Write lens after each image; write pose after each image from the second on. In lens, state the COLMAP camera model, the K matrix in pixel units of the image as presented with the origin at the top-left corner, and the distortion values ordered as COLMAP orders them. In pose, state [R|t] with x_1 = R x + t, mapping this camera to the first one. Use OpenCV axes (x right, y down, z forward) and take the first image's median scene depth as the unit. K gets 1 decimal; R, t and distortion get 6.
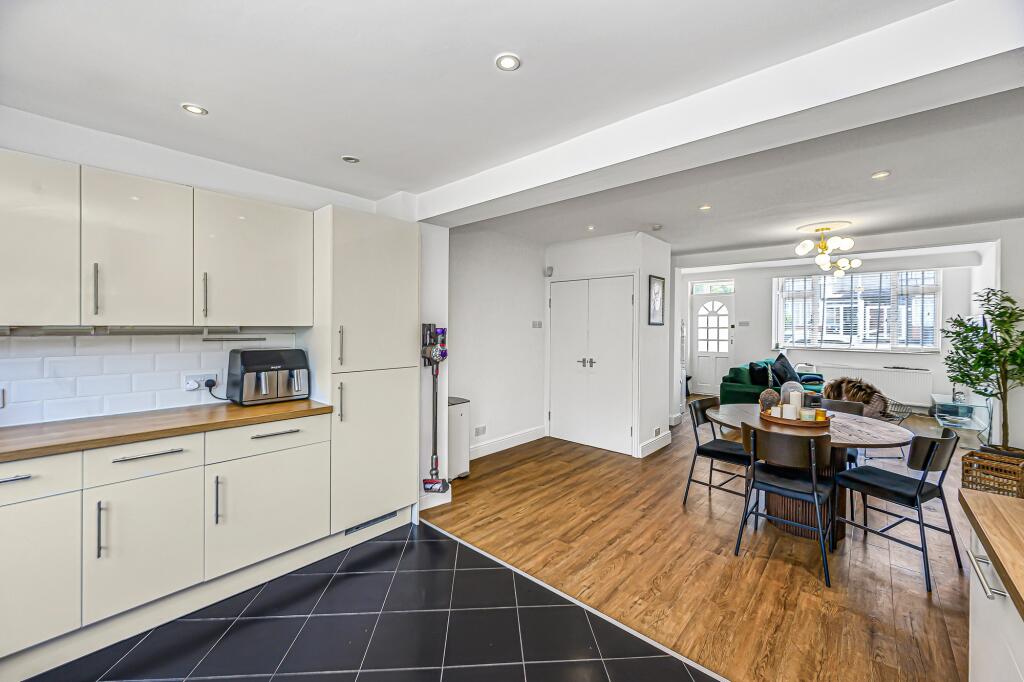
lens RADIAL K [[406.0, 0, 526.3], [0, 406.0, 330.2], [0, 0, 1]] dist [-0.000016, 0.000148]
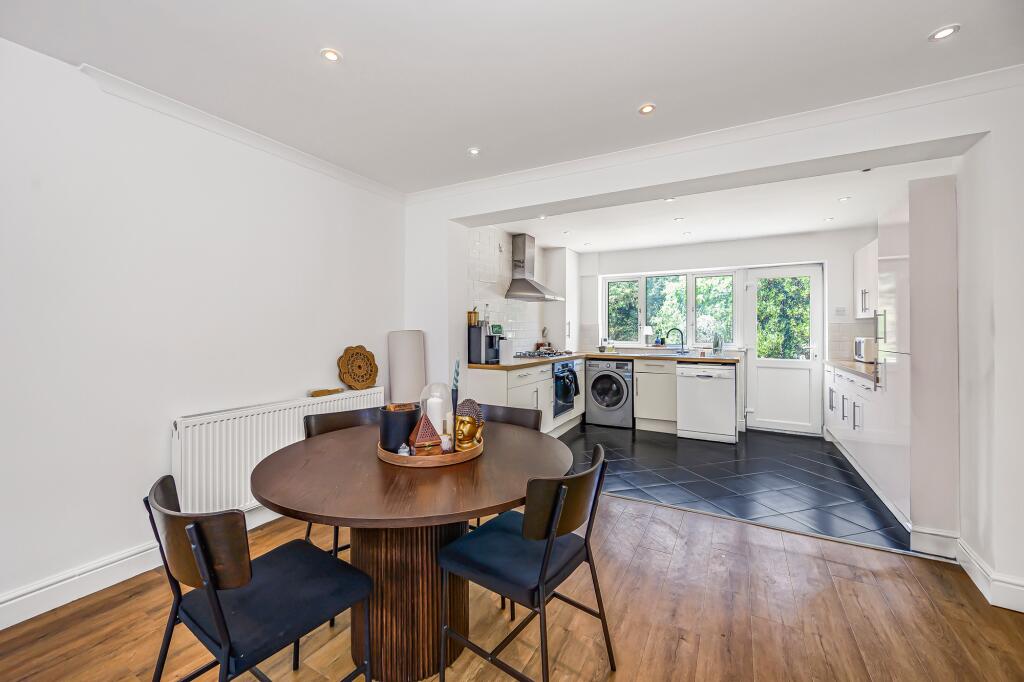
lens RADIAL K [[405.7, 0, 508.8], [0, 405.7, 327.0], [0, 0, 1]] dist [-0.000118, 0.000038]
pose [[-0.980981, -0.016585, -0.193395, 0.503358], [-0.017070, 0.999854, 0.000843, 0.033476], [0.193352, 0.004128, -0.981121, 1.197393]]
